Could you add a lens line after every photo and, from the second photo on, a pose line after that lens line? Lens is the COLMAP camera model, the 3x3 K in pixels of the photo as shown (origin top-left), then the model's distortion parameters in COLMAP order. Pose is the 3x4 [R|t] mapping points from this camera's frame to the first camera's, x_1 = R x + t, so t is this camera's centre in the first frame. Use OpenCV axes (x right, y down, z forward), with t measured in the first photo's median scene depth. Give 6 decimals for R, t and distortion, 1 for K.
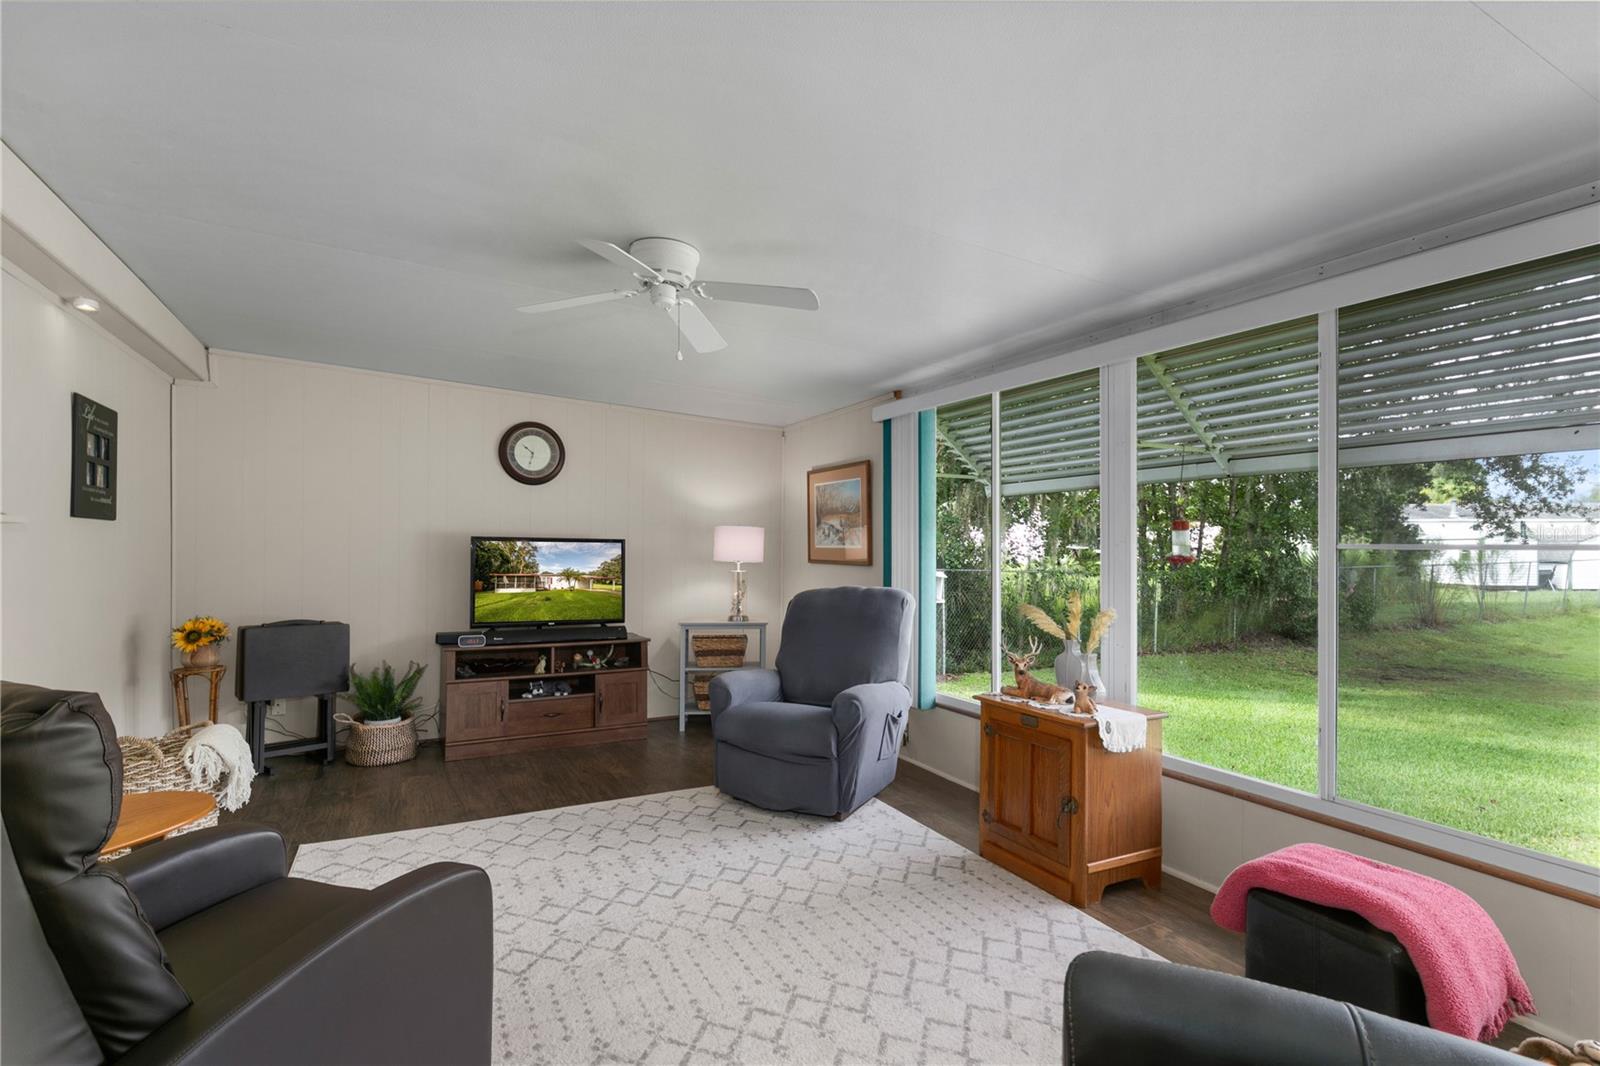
lens RADIAL K [[802.8, 0, 804.3], [0, 802.8, 535.2], [0, 0, 1]] dist [-0.003403, -0.000403]
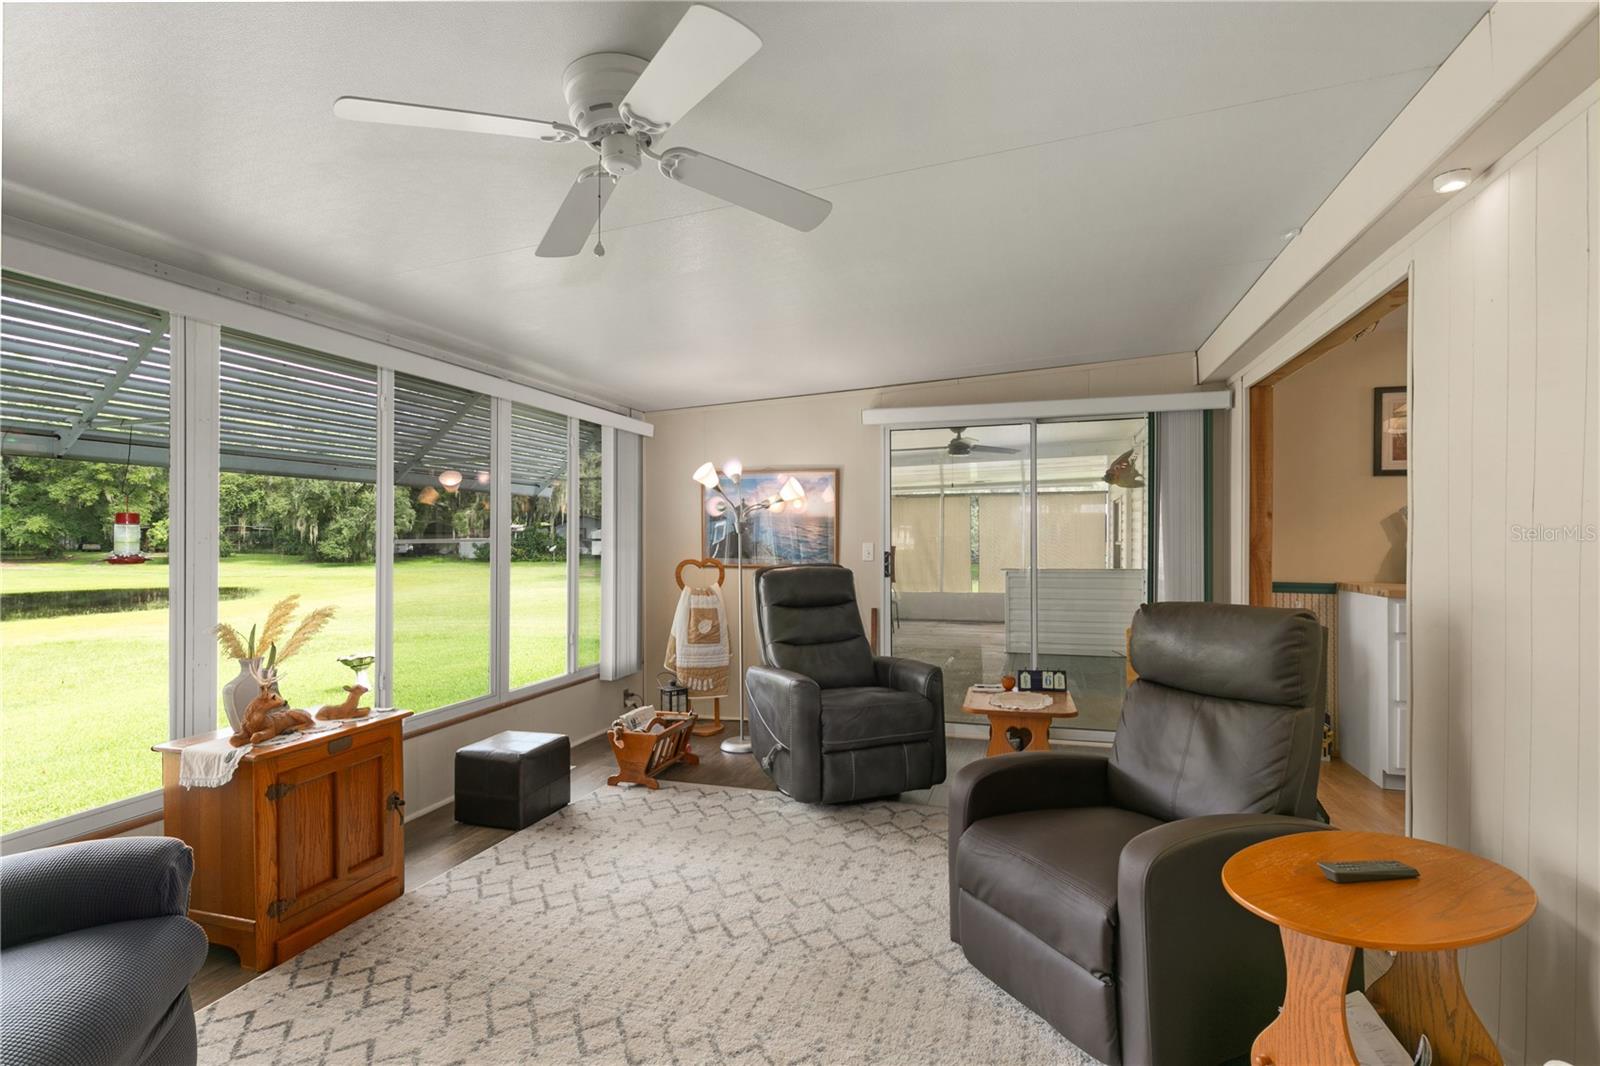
lens RADIAL K [[802.8, 0, 798.1], [0, 802.8, 534.6], [0, 0, 1]] dist [-0.003403, -0.000403]
pose [[-0.726902, -0.001007, 0.686740, -0.766309], [-0.005267, 0.999978, -0.004108, 0.003795], [-0.686721, -0.006603, -0.726891, 1.460025]]
